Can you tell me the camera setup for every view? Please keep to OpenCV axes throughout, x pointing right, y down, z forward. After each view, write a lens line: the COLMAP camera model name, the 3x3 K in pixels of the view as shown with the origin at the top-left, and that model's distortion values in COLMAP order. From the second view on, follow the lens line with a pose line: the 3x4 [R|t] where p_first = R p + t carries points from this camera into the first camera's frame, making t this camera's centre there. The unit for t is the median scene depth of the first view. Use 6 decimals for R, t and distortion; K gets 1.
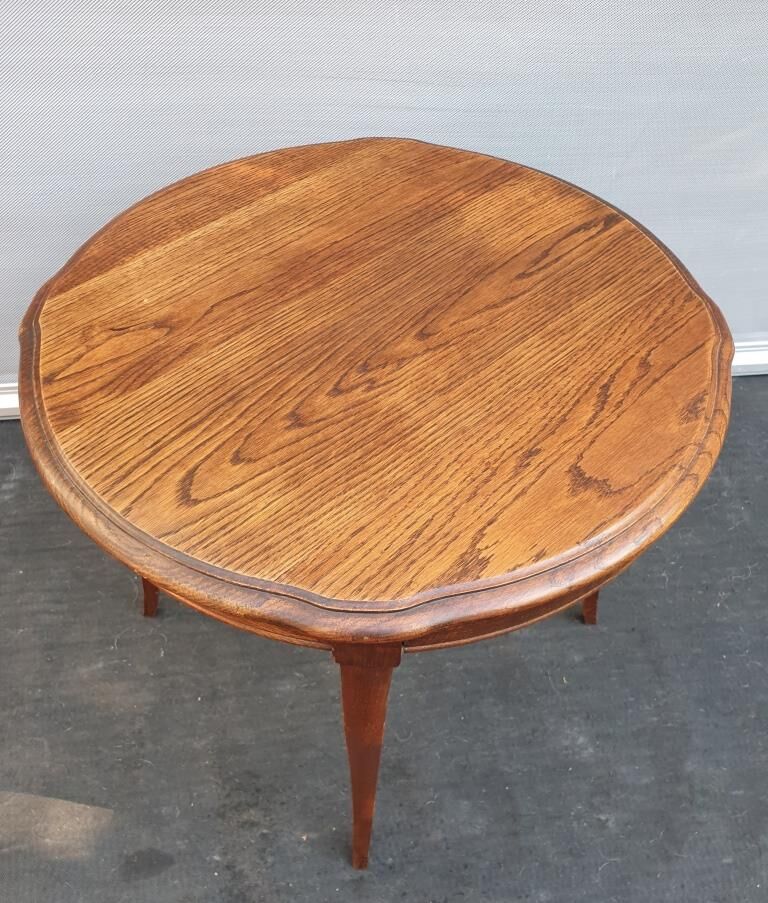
lens RADIAL K [[821.2, 0, 397.4], [0, 821.2, 441.1], [0, 0, 1]] dist [0.062331, -0.001825]
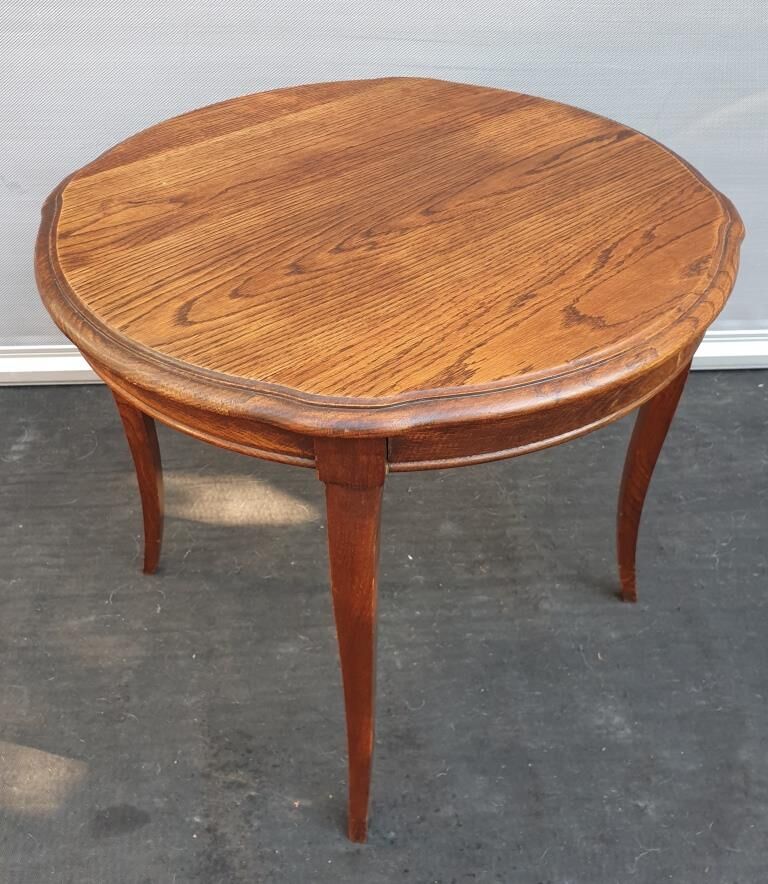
lens RADIAL K [[907.3, 0, 397.9], [0, 907.3, 363.1], [0, 0, 1]] dist [0.079898, 0.000000]
pose [[0.997715, 0.015979, -0.065652, 0.054529], [-0.028757, 0.979662, -0.198585, 0.215435], [0.061143, 0.200019, 0.977882, -0.049683]]
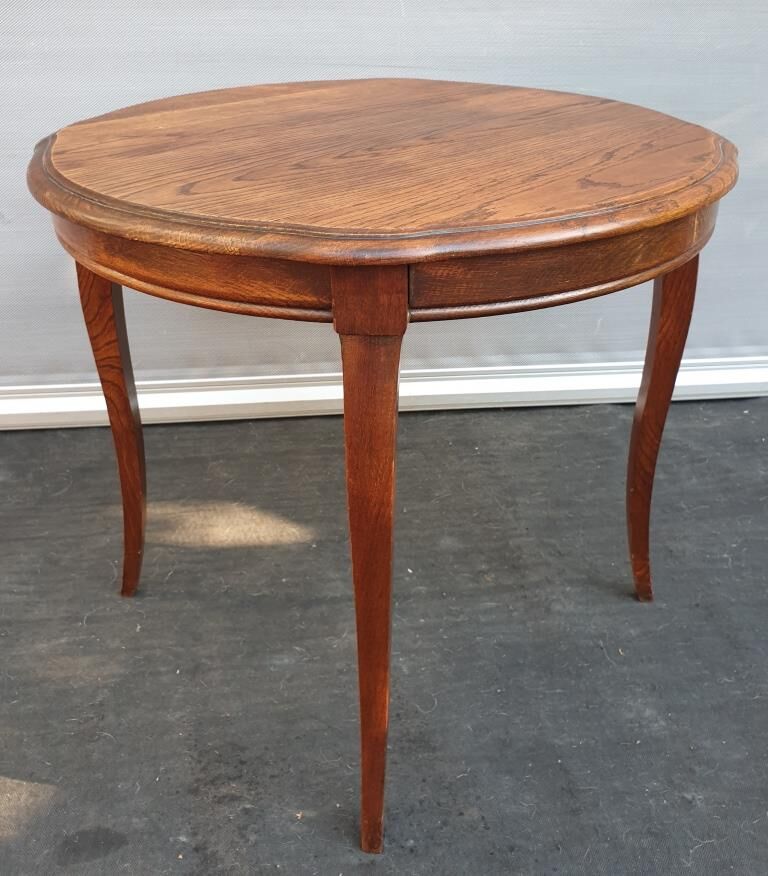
lens RADIAL K [[877.4, 0, 406.6], [0, 877.4, 349.2], [0, 0, 1]] dist [0.084239, 0.000000]
pose [[0.999584, -0.025224, -0.013954, 0.010291], [0.017794, 0.920754, -0.389737, 0.416931], [0.022679, 0.389327, 0.920820, 0.072272]]
